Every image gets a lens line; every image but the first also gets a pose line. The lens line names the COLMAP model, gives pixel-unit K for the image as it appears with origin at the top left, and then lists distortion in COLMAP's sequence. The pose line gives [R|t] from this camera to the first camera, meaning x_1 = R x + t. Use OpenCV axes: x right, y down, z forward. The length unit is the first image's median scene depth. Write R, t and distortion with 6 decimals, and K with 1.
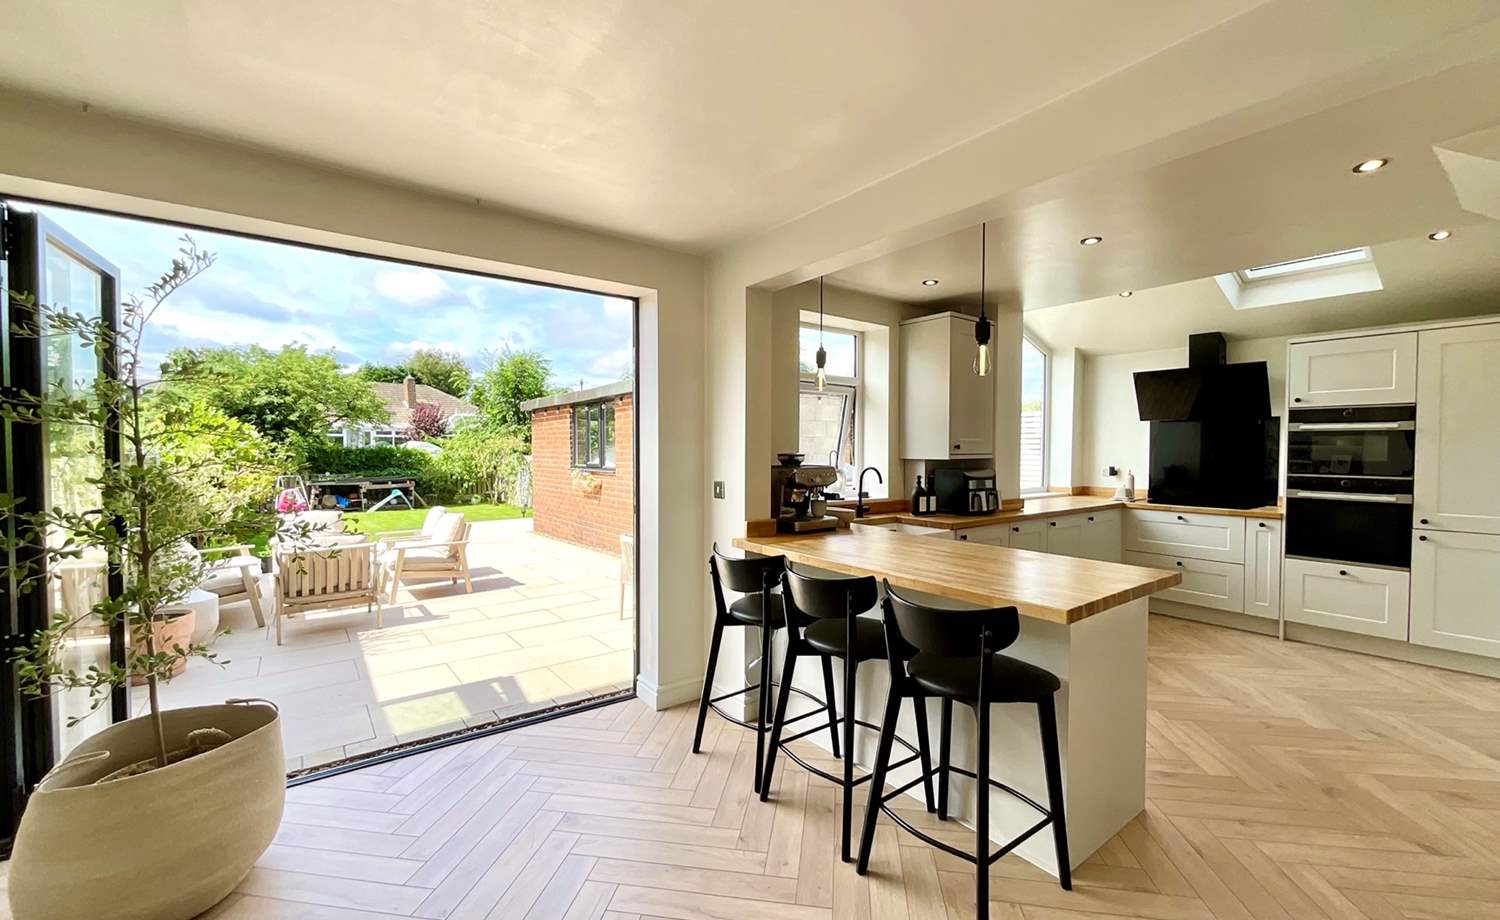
lens RADIAL K [[613.5, 0, 747.2], [0, 613.5, 464.9], [0, 0, 1]] dist [-0.000144, -0.000298]
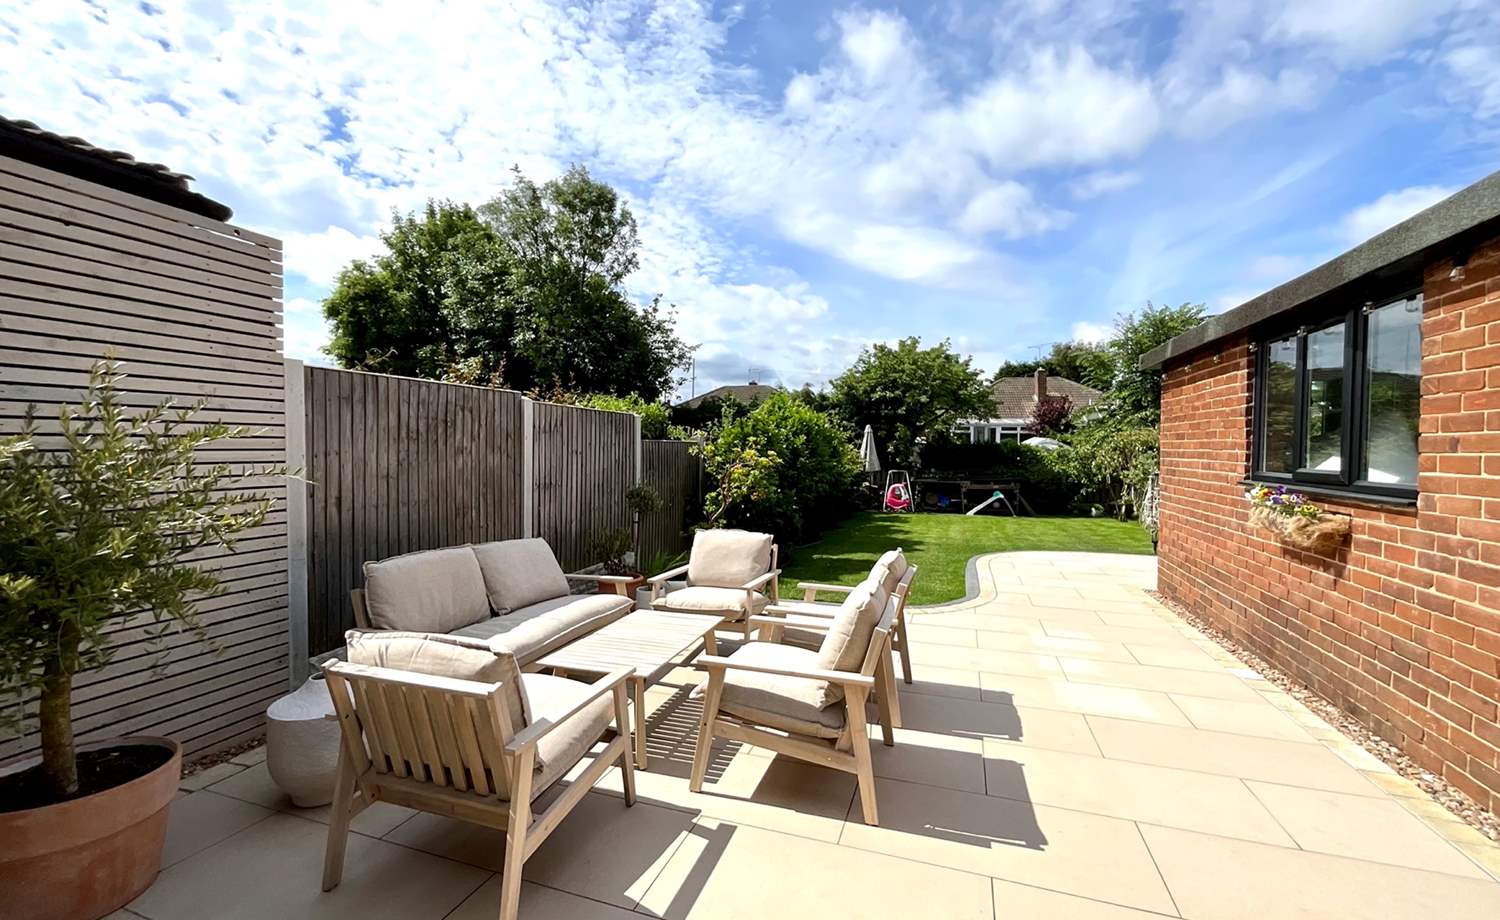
lens RADIAL K [[613.5, 0, 747.2], [0, 613.5, 464.9], [0, 0, 1]] dist [-0.000144, -0.000298]
pose [[0.564009, 0.030455, -0.825207, -0.063559], [-0.029469, 0.999425, 0.016743, -0.001151], [0.825243, 0.014874, 0.564582, 0.228867]]
